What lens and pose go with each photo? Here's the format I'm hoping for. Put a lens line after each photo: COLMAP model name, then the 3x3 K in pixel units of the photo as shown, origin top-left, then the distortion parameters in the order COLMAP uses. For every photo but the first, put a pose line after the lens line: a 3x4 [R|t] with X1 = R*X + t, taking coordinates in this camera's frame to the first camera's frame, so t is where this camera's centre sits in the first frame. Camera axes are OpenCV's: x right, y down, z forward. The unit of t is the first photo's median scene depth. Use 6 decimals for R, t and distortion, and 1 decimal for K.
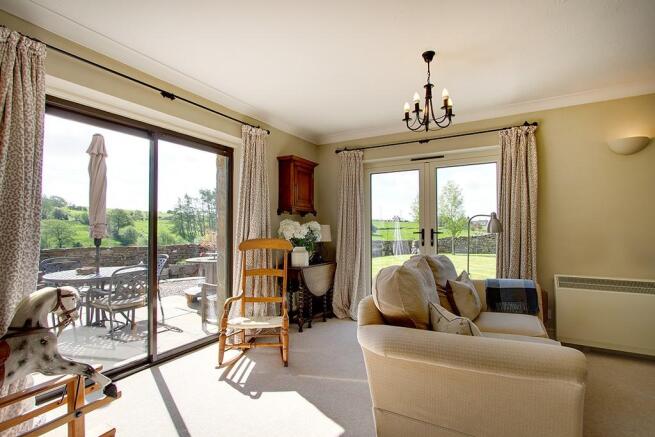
lens RADIAL K [[304.5, 0, 326.1], [0, 304.5, 226.9], [0, 0, 1]] dist [-0.001399, -0.000401]
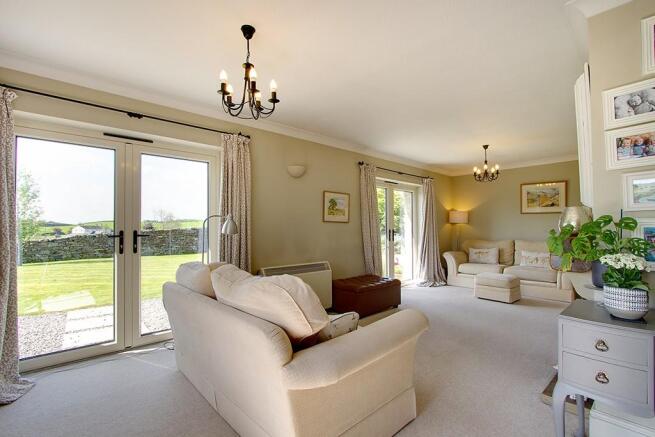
lens RADIAL K [[304.5, 0, 326.1], [0, 304.5, 226.9], [0, 0, 1]] dist [-0.001399, -0.000401]
pose [[0.304738, -0.002225, 0.952434, -0.294189], [0.002526, 0.999996, 0.001528, -0.003917], [-0.952433, 0.001940, 0.304742, 0.364700]]
